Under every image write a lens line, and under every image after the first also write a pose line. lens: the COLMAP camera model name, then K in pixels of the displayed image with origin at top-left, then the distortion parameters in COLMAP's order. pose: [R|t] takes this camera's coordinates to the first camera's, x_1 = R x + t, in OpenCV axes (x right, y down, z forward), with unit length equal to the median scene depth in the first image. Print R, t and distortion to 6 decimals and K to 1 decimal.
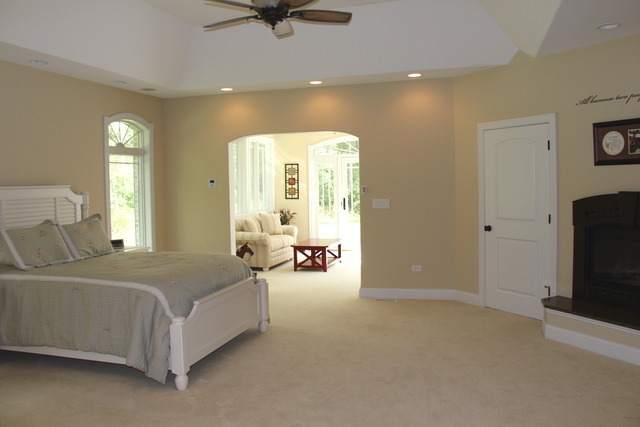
lens RADIAL K [[540.6, 0, 321.8], [0, 540.6, 213.2], [0, 0, 1]] dist [-0.147582, 0.083473]
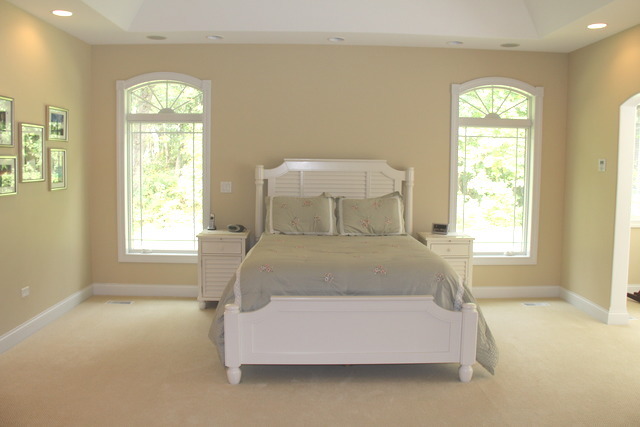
lens RADIAL K [[540.6, 0, 320.9], [0, 540.6, 211.1], [0, 0, 1]] dist [-0.147582, 0.083473]
pose [[0.354913, 0.099212, -0.929620, 0.317627], [-0.073748, 0.994226, 0.077951, -0.021856], [0.931986, 0.040892, 0.360180, 0.426269]]
